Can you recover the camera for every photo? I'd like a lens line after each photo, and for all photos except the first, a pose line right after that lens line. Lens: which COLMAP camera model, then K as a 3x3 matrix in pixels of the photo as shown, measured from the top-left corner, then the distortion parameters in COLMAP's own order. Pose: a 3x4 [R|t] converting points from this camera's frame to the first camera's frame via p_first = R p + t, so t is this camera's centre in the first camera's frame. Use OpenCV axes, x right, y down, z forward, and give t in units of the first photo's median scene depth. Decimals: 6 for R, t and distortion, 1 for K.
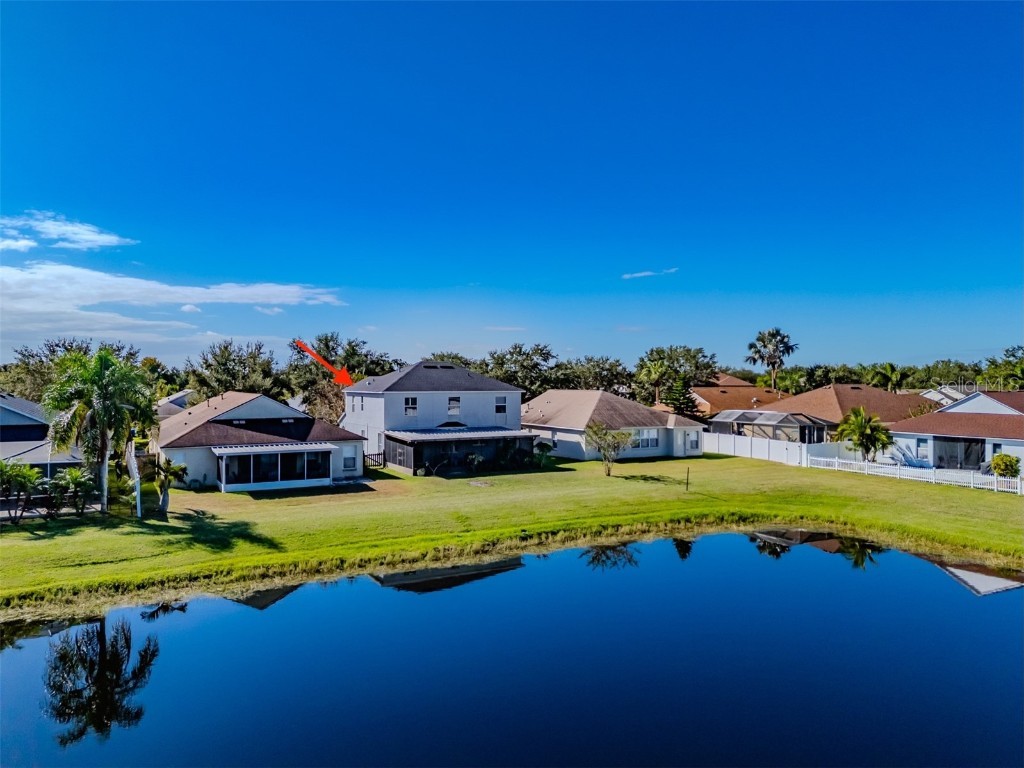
lens RADIAL K [[716.4, 0, 458.4], [0, 716.4, 371.6], [0, 0, 1]] dist [0.159894, -0.215179]
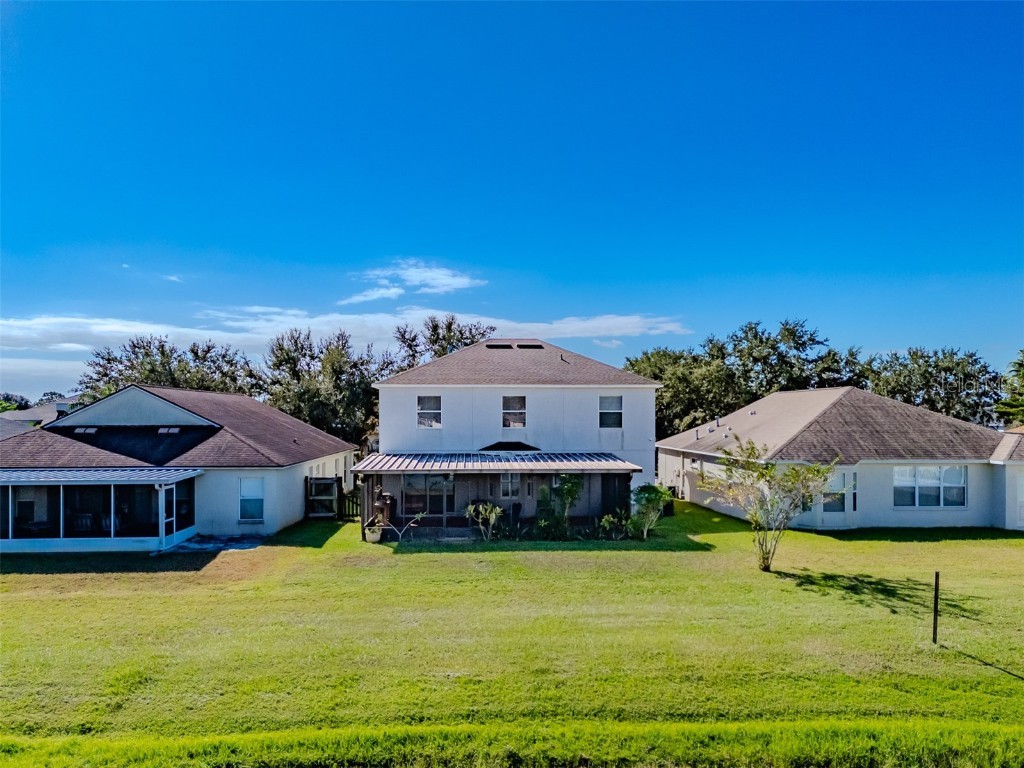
lens RADIAL K [[763.0, 0, 512.0], [0, 763.0, 384.0], [0, 0, 1]] dist [0.090838, -0.106790]
pose [[0.915542, -0.019252, -0.401761, 0.214334], [0.004867, 0.999311, -0.036795, 0.046214], [0.402192, 0.031732, 0.915005, 0.460285]]
